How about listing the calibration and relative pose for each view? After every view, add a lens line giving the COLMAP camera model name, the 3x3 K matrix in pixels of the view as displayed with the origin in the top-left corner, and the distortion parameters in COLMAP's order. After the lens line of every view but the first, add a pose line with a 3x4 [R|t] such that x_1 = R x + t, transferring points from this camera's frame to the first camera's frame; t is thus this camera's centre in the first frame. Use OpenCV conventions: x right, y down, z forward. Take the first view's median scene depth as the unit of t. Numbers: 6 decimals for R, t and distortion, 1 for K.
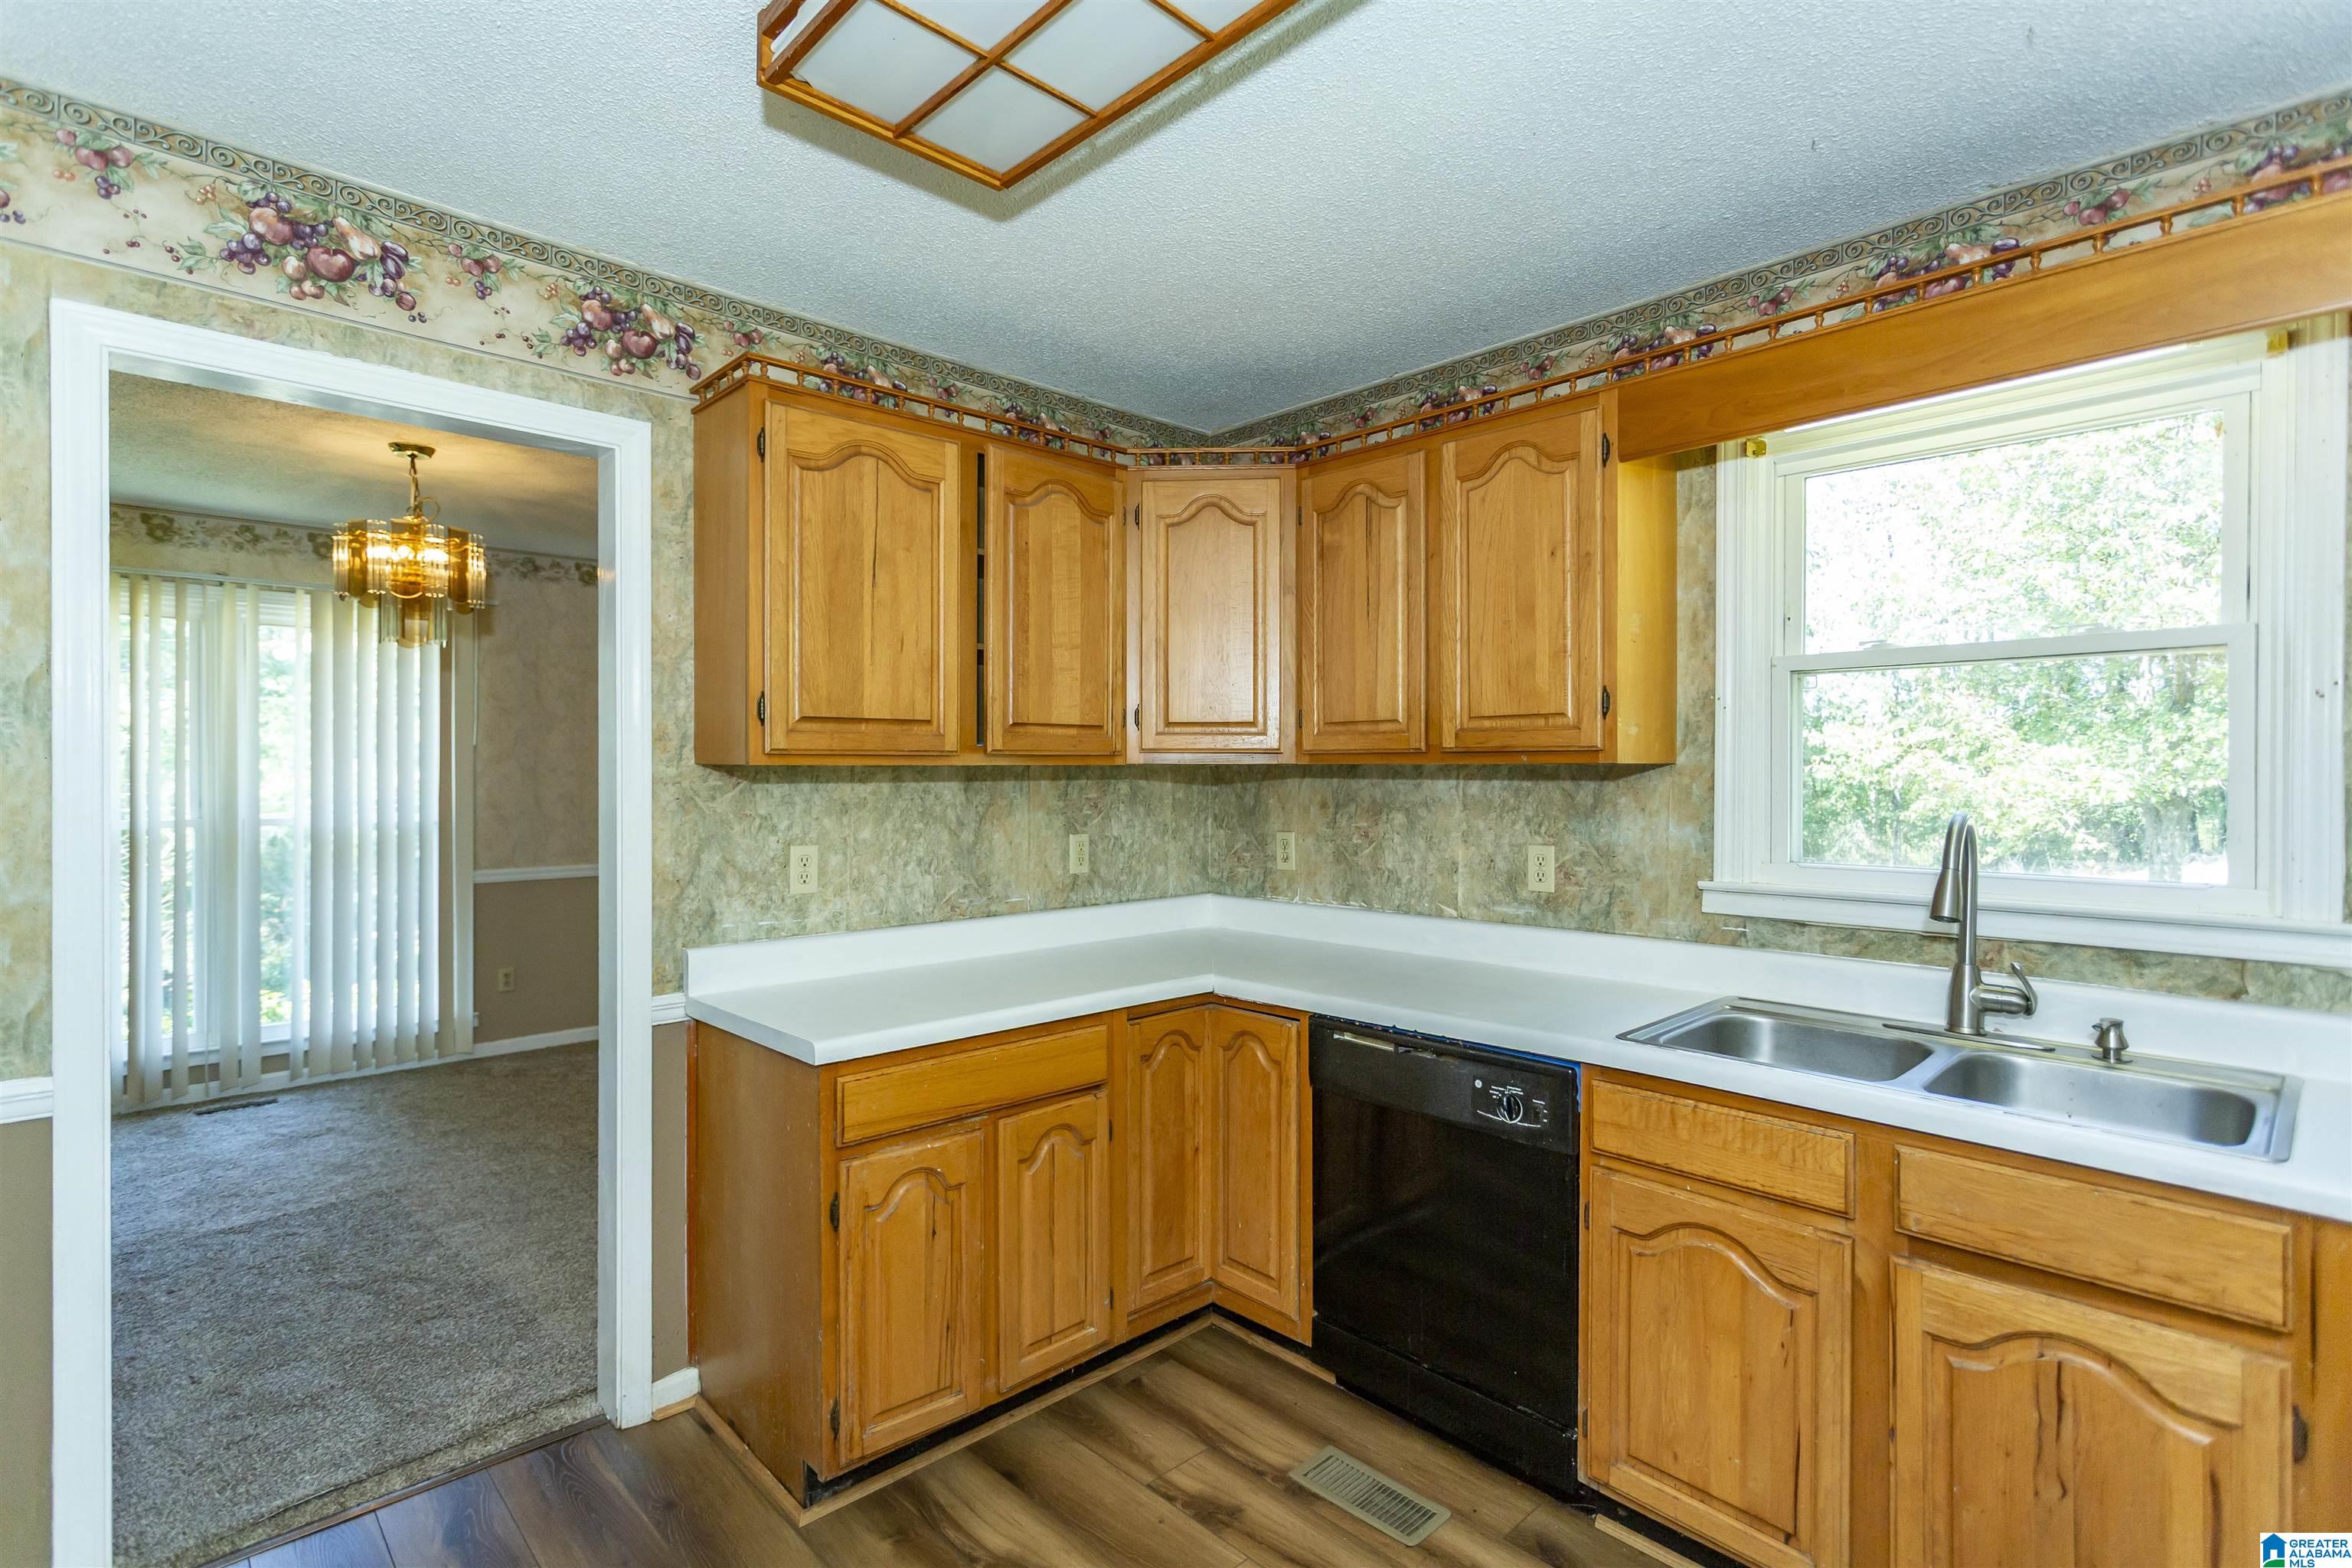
lens RADIAL K [[1119.7, 0, 1175.8], [0, 1119.7, 777.8], [0, 0, 1]] dist [0.005496, 0.000644]
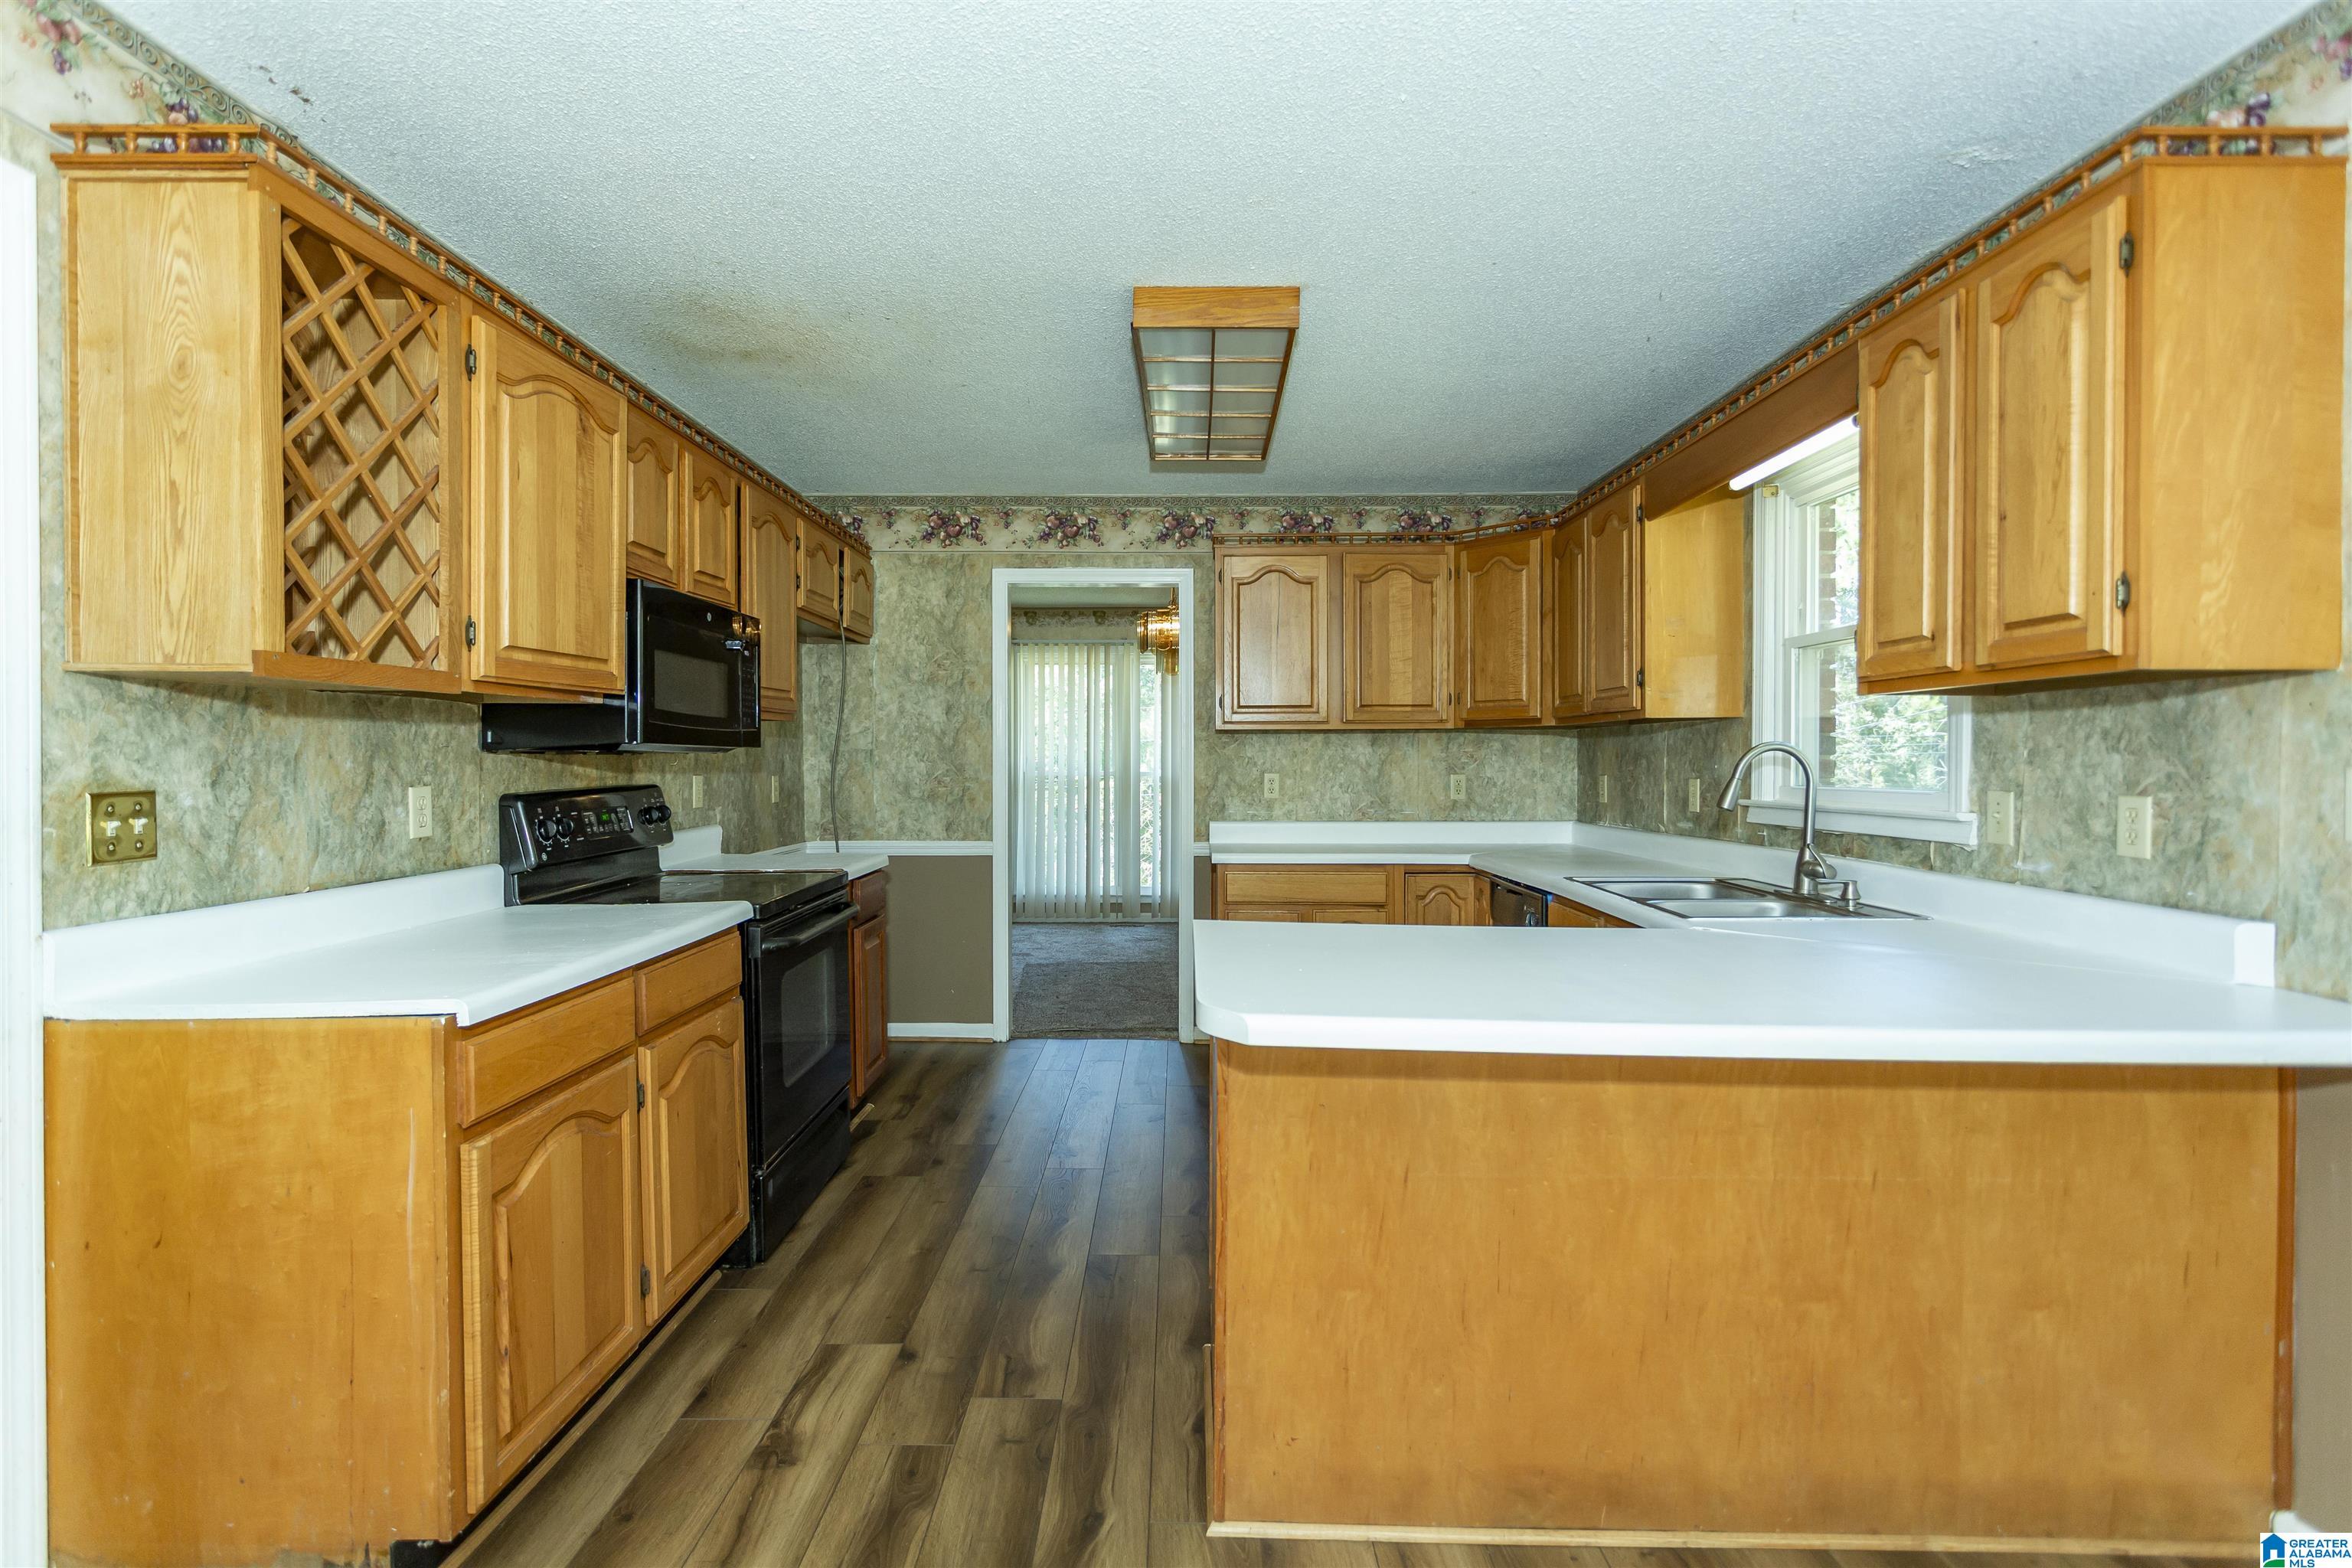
lens RADIAL K [[1119.7, 0, 1174.2], [0, 1119.7, 774.2], [0, 0, 1]] dist [0.005496, 0.000644]
pose [[0.725962, 0.008339, -0.687684, 0.860884], [-0.002847, 0.999954, 0.009121, 0.045272], [0.687729, -0.004664, 0.725953, -0.497239]]
